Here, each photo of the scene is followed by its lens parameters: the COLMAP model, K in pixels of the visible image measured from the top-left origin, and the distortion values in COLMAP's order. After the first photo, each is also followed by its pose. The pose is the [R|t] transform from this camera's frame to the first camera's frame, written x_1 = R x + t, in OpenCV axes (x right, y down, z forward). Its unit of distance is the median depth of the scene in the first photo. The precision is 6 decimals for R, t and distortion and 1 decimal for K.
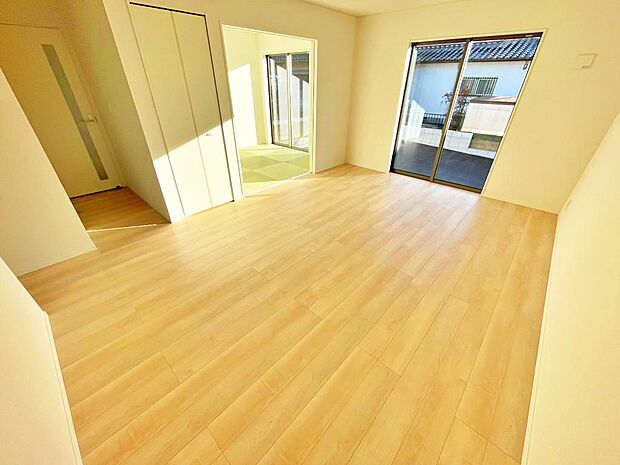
lens RADIAL K [[251.1, 0, 305.9], [0, 251.1, 230.8], [0, 0, 1]] dist [0.000042, -0.000132]
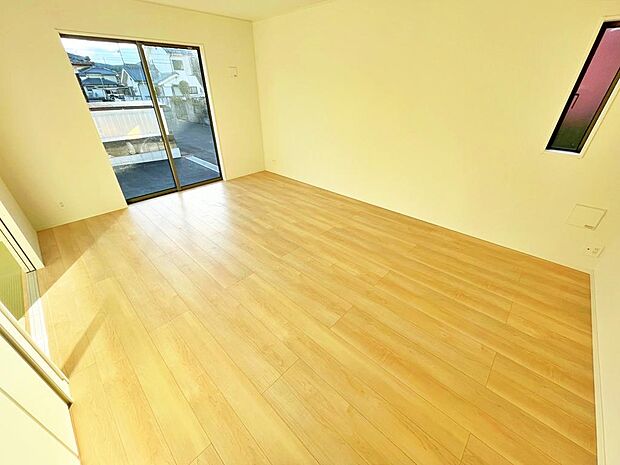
lens RADIAL K [[251.1, 0, 305.9], [0, 251.1, 230.8], [0, 0, 1]] dist [0.000042, -0.000132]
pose [[0.008665, -0.507145, 0.861817, -0.656906], [0.518897, 0.739011, 0.429662, -0.401021], [-0.854793, 0.443471, 0.269560, 0.645204]]
